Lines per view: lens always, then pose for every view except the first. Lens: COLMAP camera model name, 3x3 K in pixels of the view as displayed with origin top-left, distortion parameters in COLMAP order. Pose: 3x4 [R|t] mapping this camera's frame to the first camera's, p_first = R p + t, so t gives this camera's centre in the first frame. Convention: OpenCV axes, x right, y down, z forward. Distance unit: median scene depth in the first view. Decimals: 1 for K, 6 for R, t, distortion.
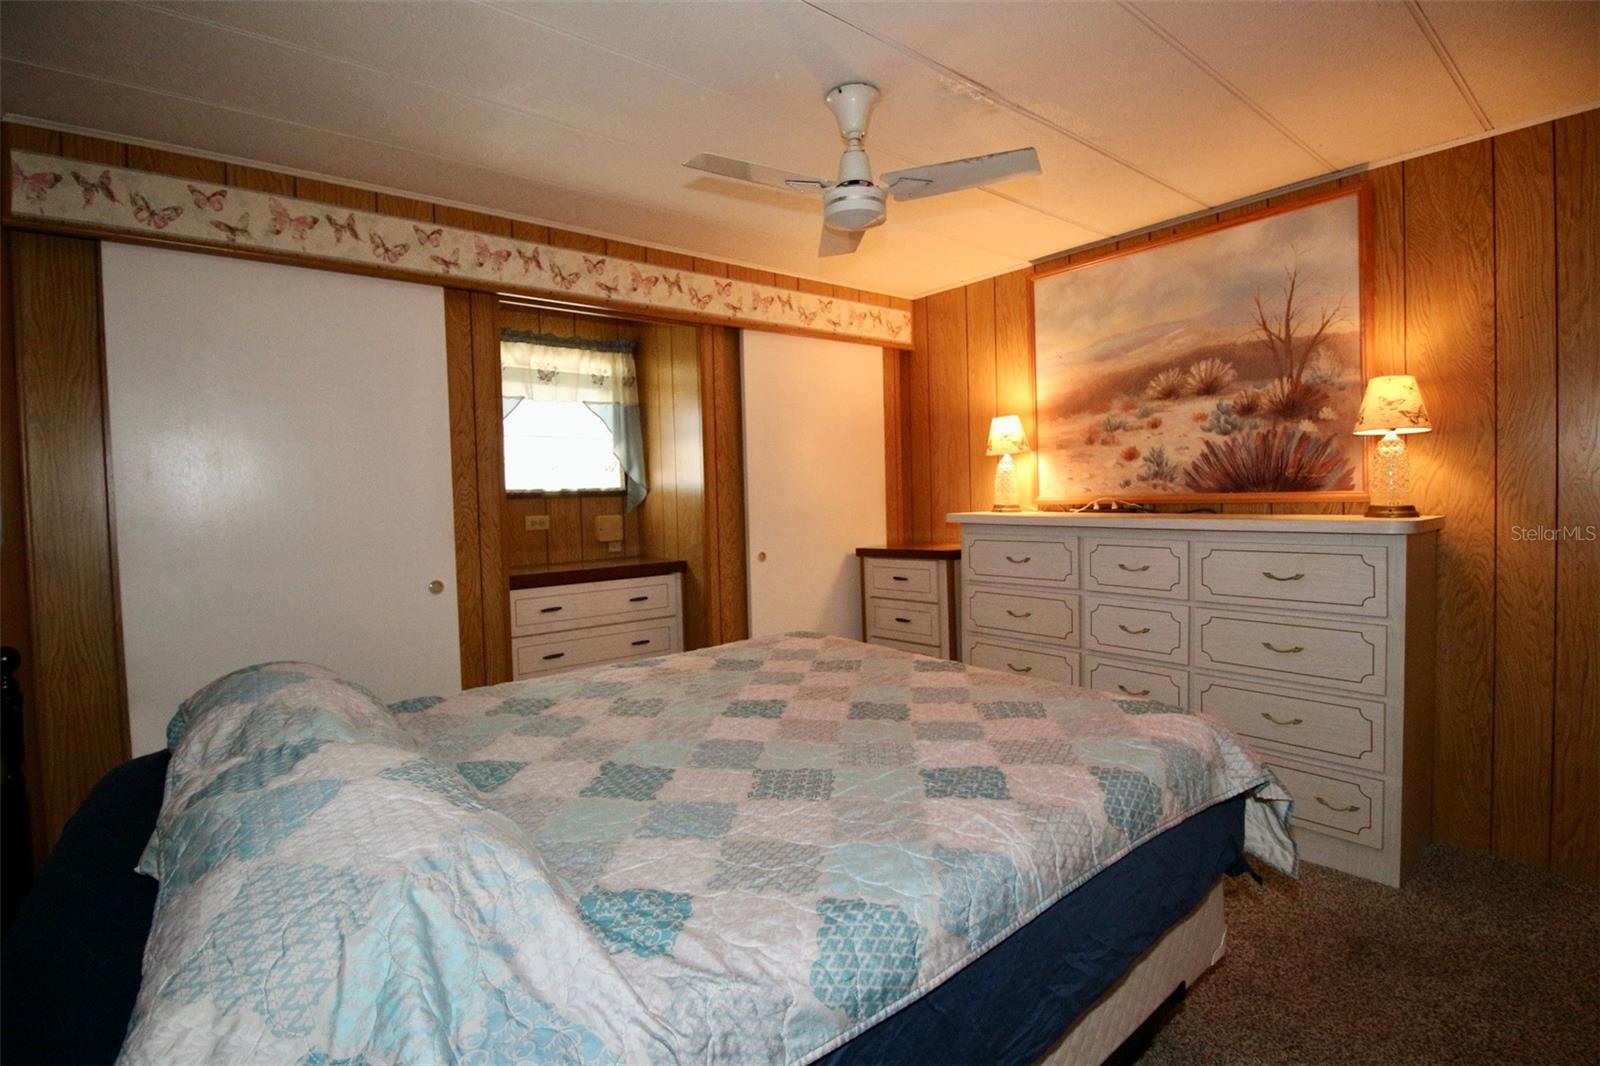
lens RADIAL K [[747.0, 0, 810.8], [0, 747.0, 527.0], [0, 0, 1]] dist [-0.024547, -0.001251]
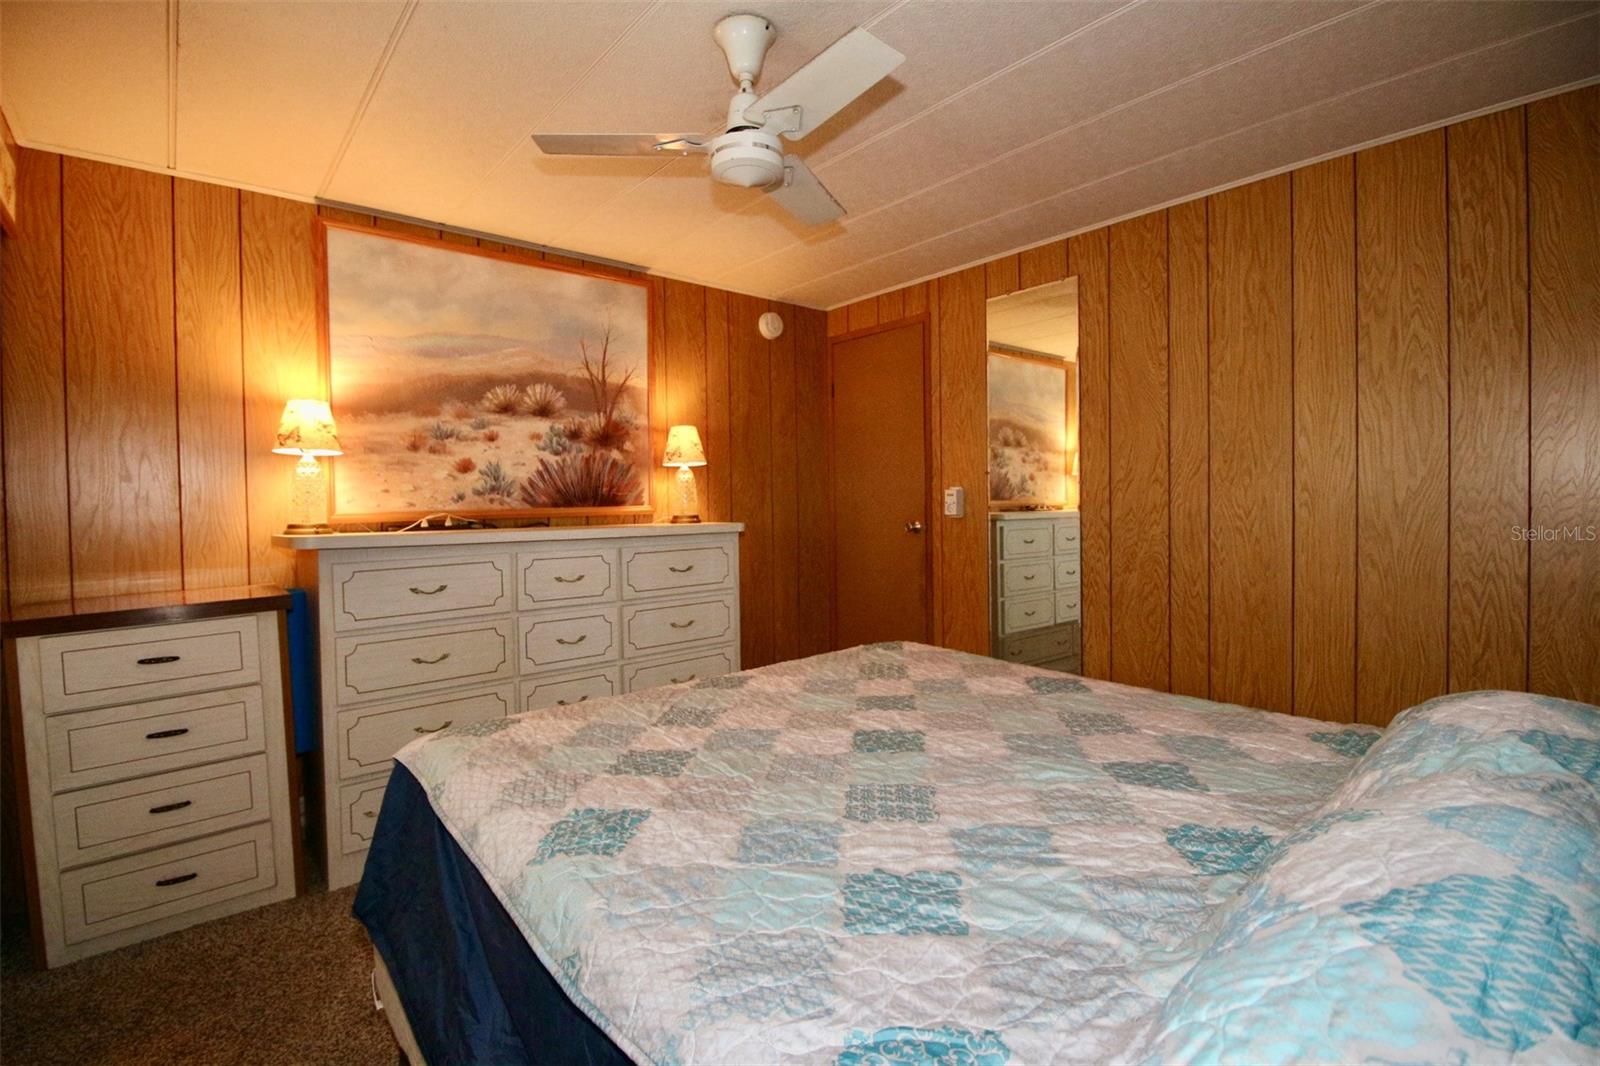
lens RADIAL K [[747.0, 0, 810.4], [0, 747.0, 529.7], [0, 0, 1]] dist [-0.024547, -0.001251]
pose [[-0.046435, -0.019825, 0.998725, -0.556474], [0.056133, 0.998171, 0.022424, -0.016224], [-0.997343, 0.057102, -0.045237, 0.659438]]
